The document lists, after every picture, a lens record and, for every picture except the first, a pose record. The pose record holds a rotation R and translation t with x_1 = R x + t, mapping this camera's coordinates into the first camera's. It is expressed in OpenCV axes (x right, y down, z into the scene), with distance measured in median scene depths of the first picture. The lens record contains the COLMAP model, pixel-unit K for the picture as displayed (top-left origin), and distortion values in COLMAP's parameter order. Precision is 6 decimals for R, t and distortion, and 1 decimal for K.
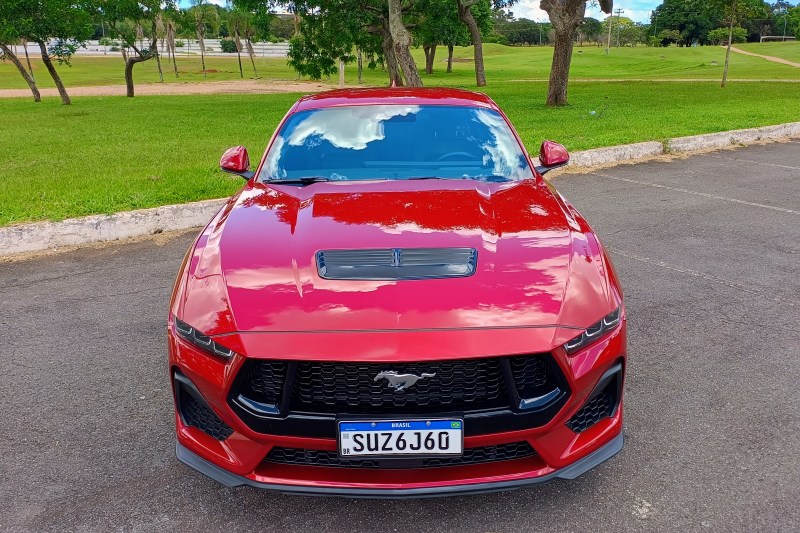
lens RADIAL K [[715.4, 0, 404.3], [0, 715.4, 224.5], [0, 0, 1]] dist [0.116304, -0.262063]
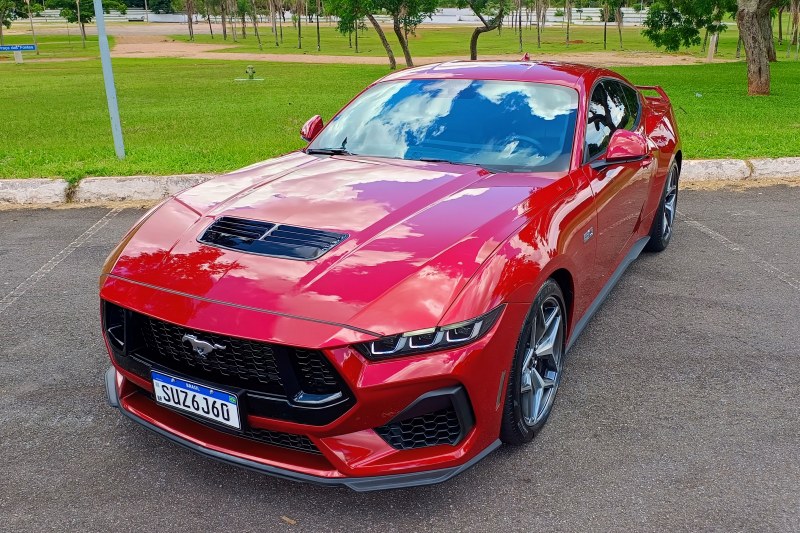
lens RADIAL K [[740.4, 0, 393.0], [0, 740.4, 263.7], [0, 0, 1]] dist [0.064519, -0.149487]
pose [[0.853033, 0.159953, -0.496739, 0.743034], [-0.119498, 0.986448, 0.112433, -0.053959], [0.507991, -0.036549, 0.860587, 0.221243]]
